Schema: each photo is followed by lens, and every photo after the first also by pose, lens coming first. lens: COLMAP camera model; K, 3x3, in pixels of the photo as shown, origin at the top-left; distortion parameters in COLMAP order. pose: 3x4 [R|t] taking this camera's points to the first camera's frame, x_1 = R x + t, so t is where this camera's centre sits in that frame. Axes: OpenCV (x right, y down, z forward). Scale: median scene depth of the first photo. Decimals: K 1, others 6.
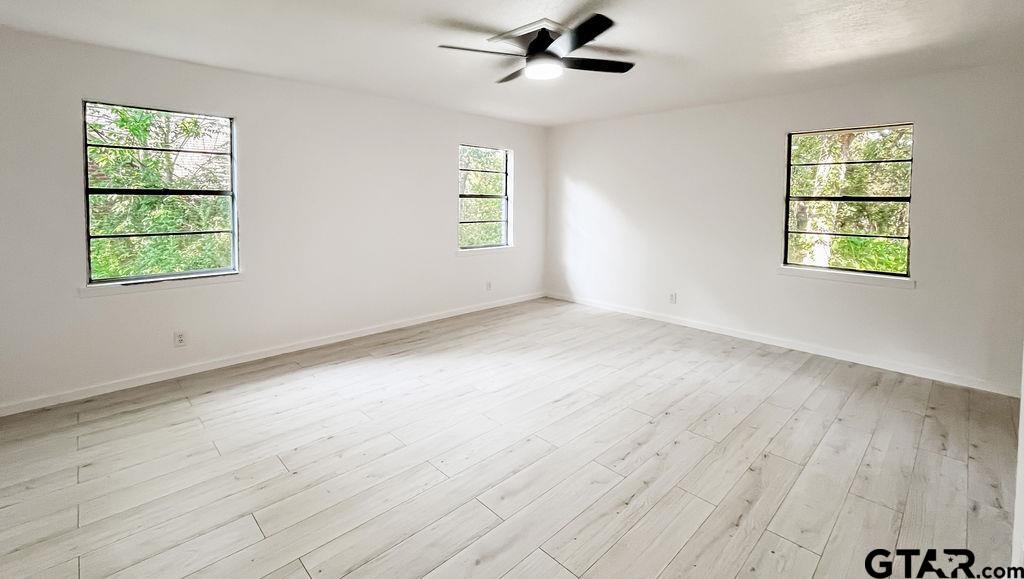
lens RADIAL K [[426.6, 0, 512.0], [0, 426.6, 289.5], [0, 0, 1]] dist [-0.000774, 0.000076]
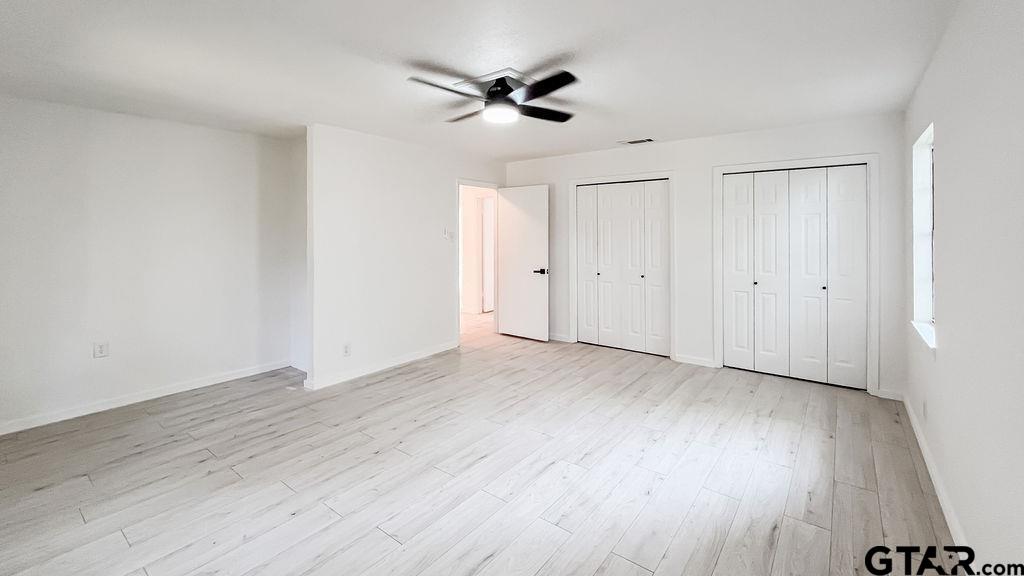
lens RADIAL K [[426.6, 0, 512.0], [0, 426.6, 288.0], [0, 0, 1]] dist [-0.000774, 0.000076]
pose [[-0.990631, 0.011101, -0.136114, 0.191743], [-0.034259, 0.944620, 0.326373, -0.459745], [0.132199, 0.327979, -0.935389, 2.024644]]
